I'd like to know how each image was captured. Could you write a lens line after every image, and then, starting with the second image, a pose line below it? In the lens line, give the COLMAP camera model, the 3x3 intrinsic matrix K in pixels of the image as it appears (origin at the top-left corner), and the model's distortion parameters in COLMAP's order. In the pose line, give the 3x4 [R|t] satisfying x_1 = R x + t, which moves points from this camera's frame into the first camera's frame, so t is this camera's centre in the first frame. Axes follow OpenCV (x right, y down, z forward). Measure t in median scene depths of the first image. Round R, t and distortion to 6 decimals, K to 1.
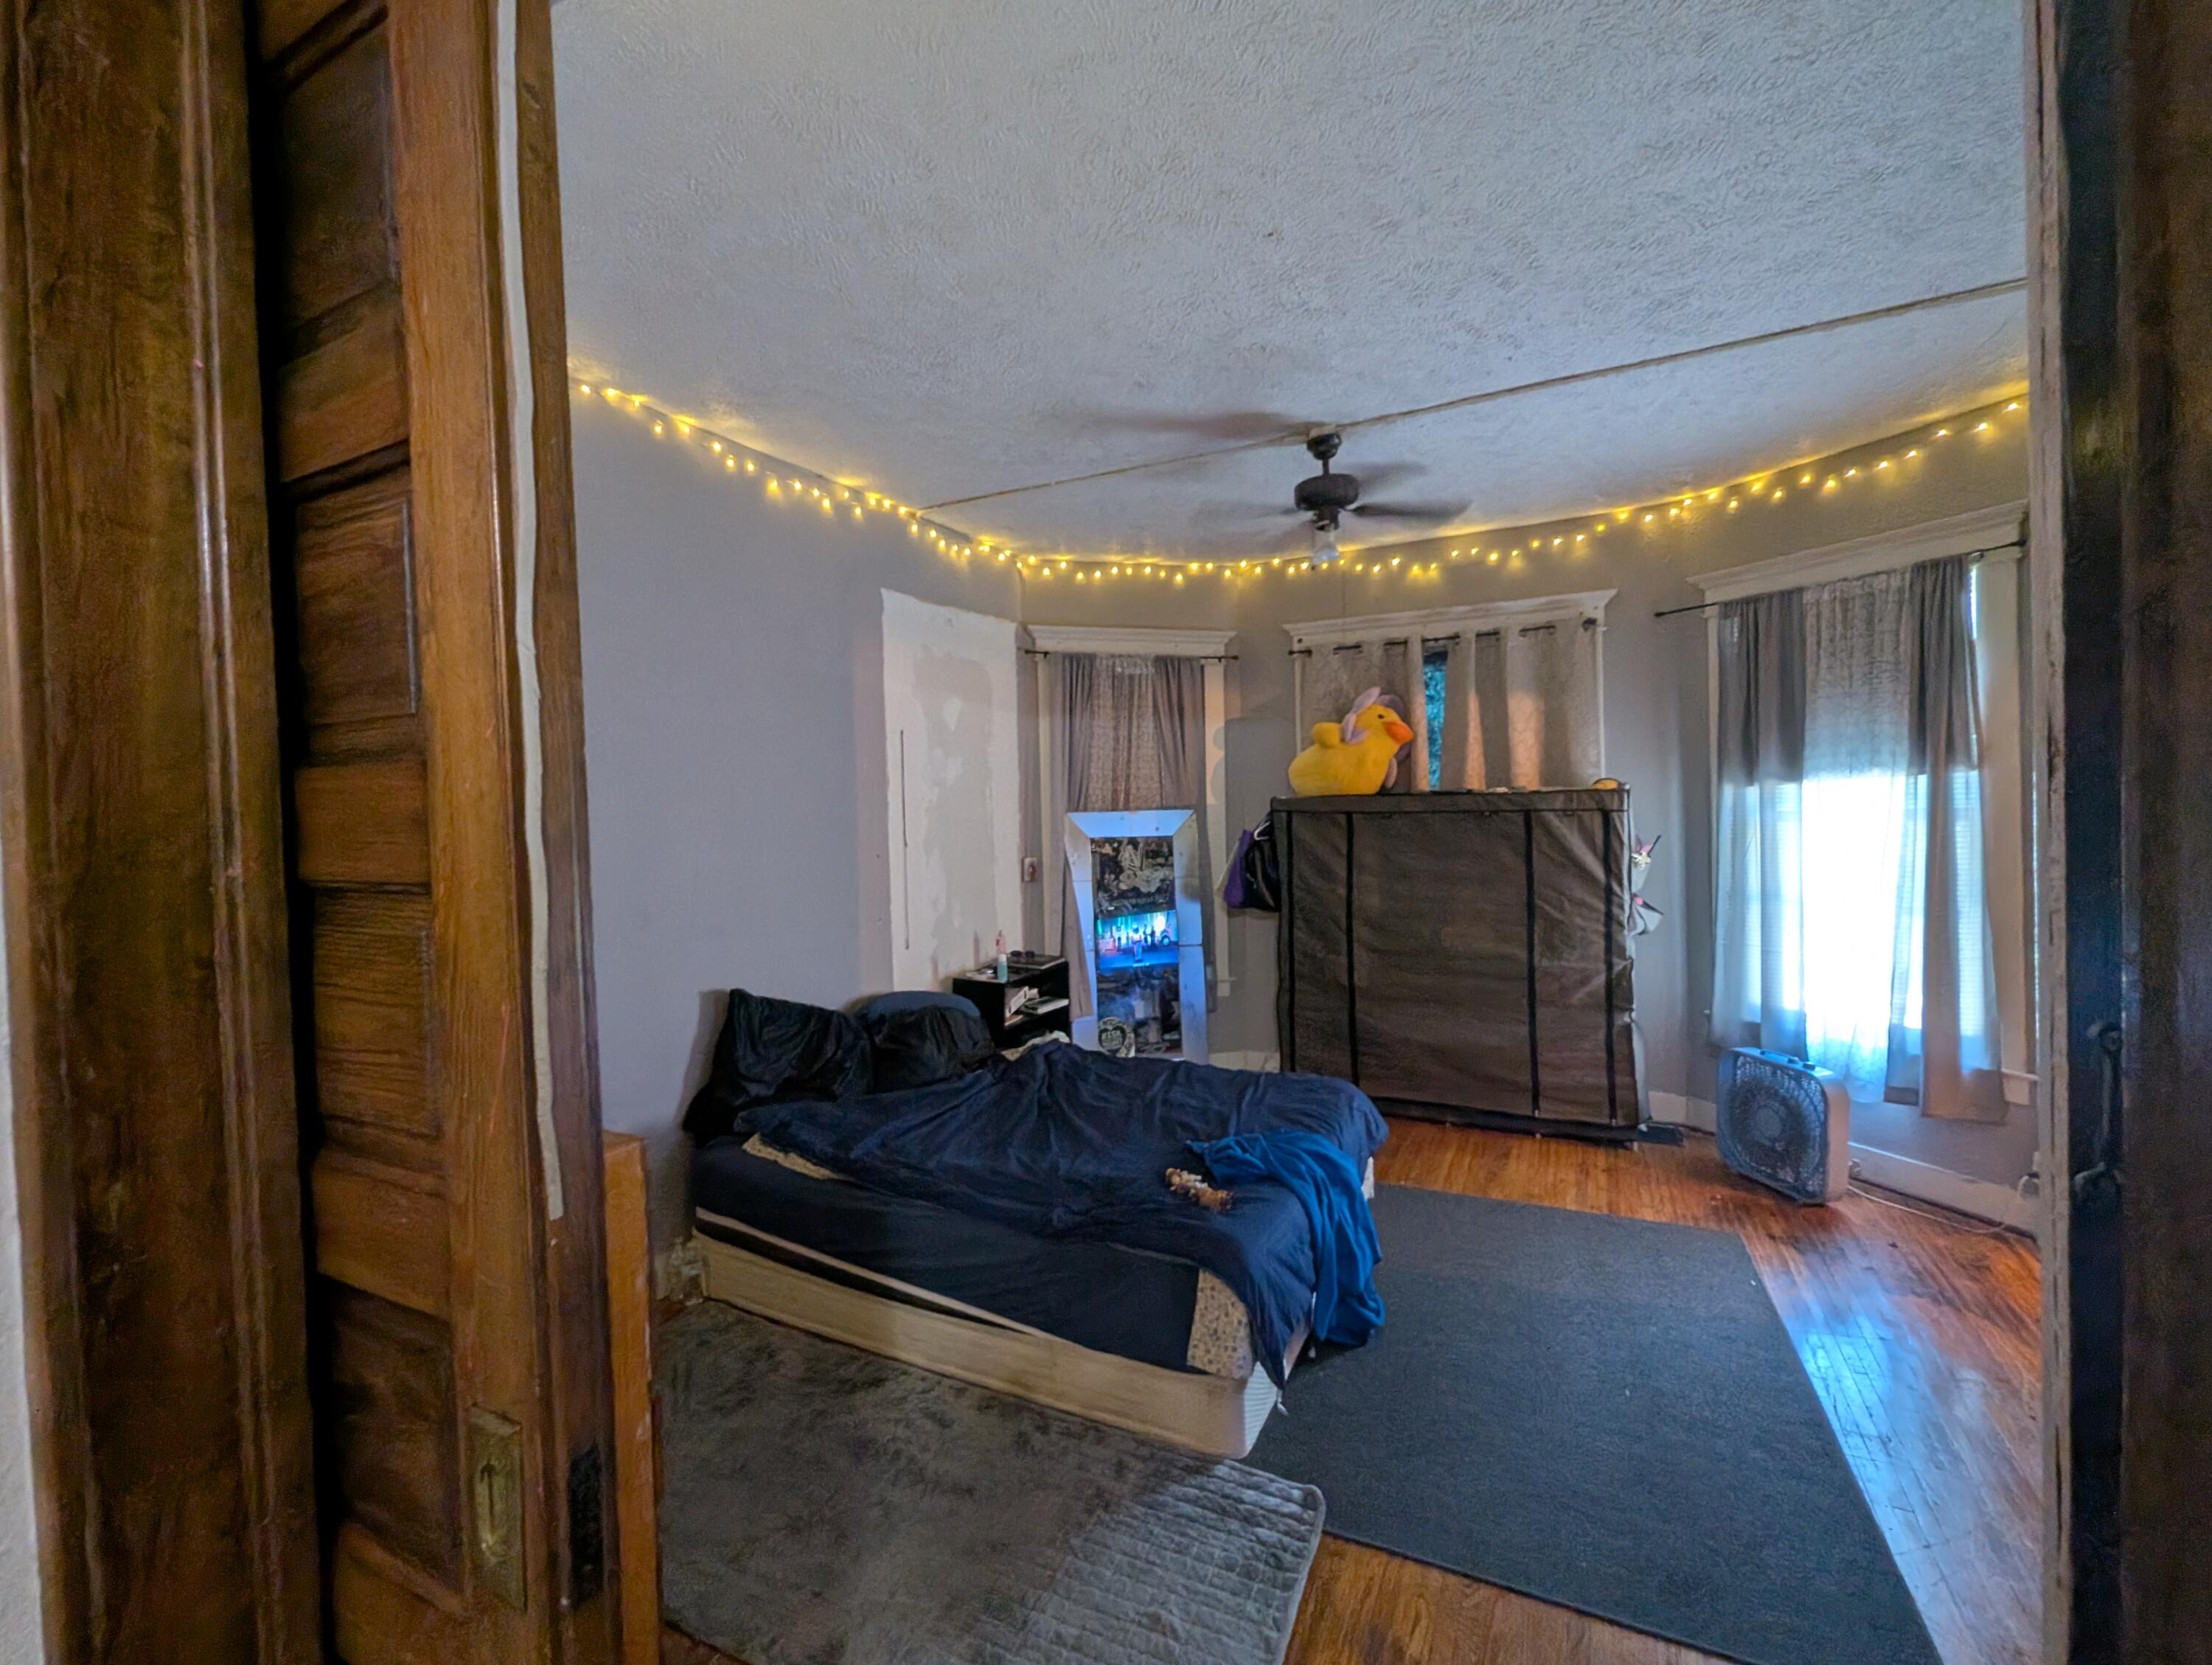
lens RADIAL K [[922.5, 0, 1093.0], [0, 922.5, 825.5], [0, 0, 1]] dist [0.001998, -0.000682]
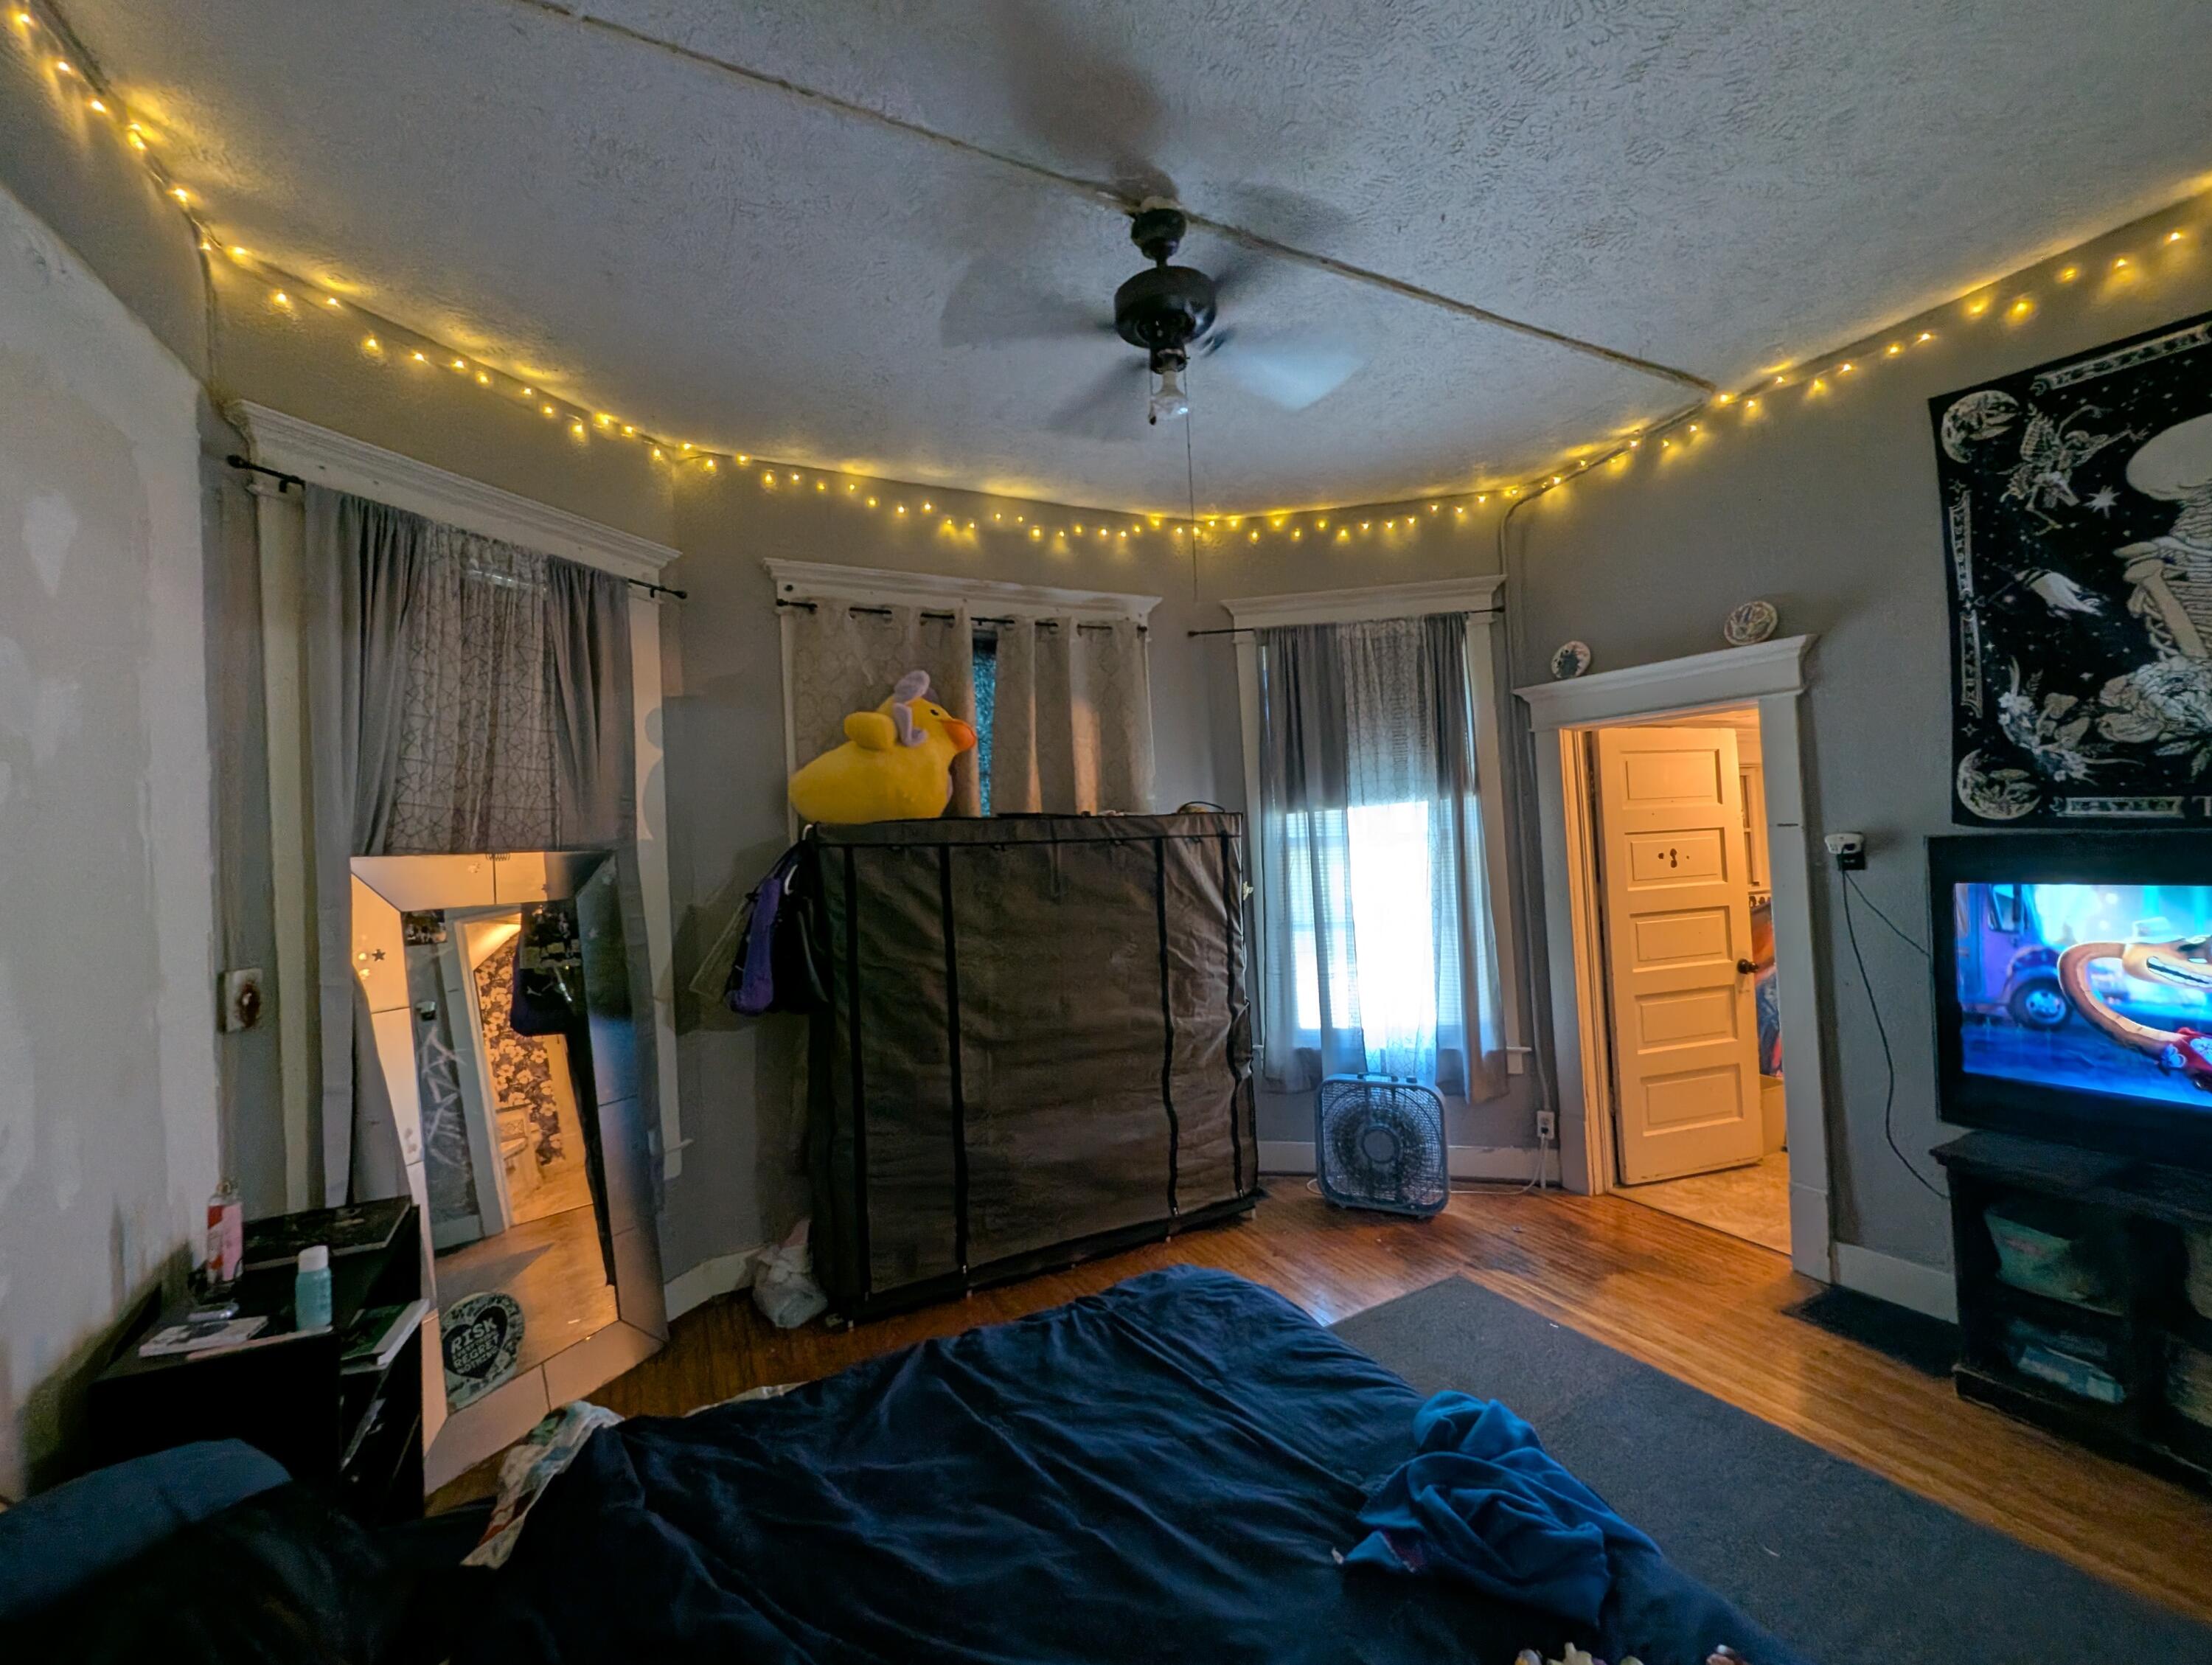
lens RADIAL K [[922.5, 0, 1105.2], [0, 922.5, 828.8], [0, 0, 1]] dist [0.001998, -0.000682]
pose [[0.576665, 0.011520, 0.816900, -0.209191], [0.046996, 0.997777, -0.047246, 0.012044], [-0.815628, 0.065636, 0.574841, 0.538564]]
